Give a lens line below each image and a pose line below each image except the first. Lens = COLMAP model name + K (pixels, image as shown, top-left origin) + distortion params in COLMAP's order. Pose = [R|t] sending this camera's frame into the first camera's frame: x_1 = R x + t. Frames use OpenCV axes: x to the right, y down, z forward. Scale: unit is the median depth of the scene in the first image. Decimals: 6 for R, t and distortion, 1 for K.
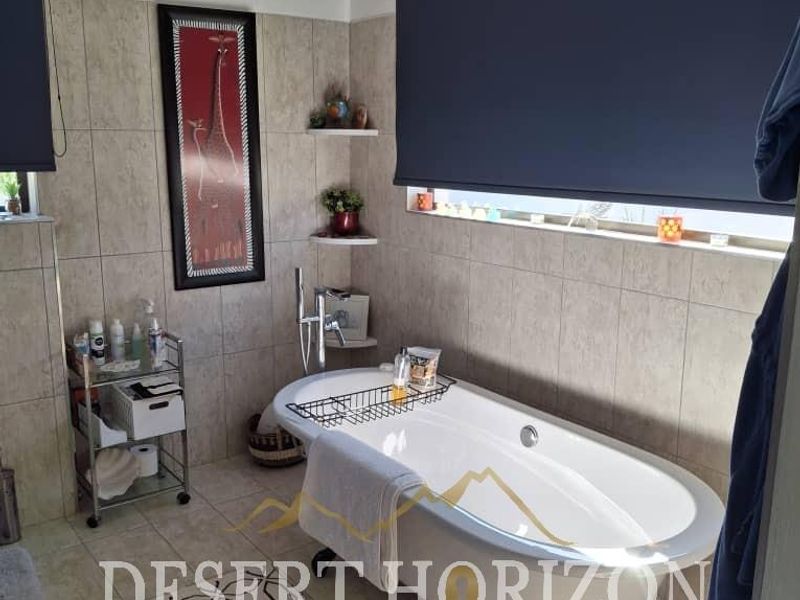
lens RADIAL K [[761.5, 0, 398.4], [0, 761.5, 286.9], [0, 0, 1]] dist [0.100801, -0.222631]
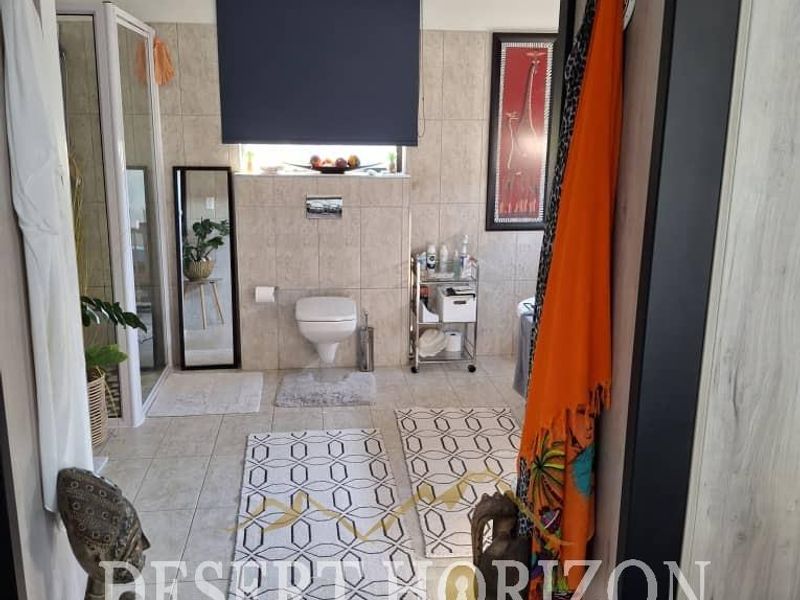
lens RADIAL K [[761.5, 0, 398.4], [0, 761.5, 286.9], [0, 0, 1]] dist [0.100801, -0.222631]
pose [[0.868806, 0.115464, -0.481503, 0.292996], [-0.101721, 0.993311, 0.054654, 0.051252], [0.484592, 0.001495, 0.874739, -0.365752]]
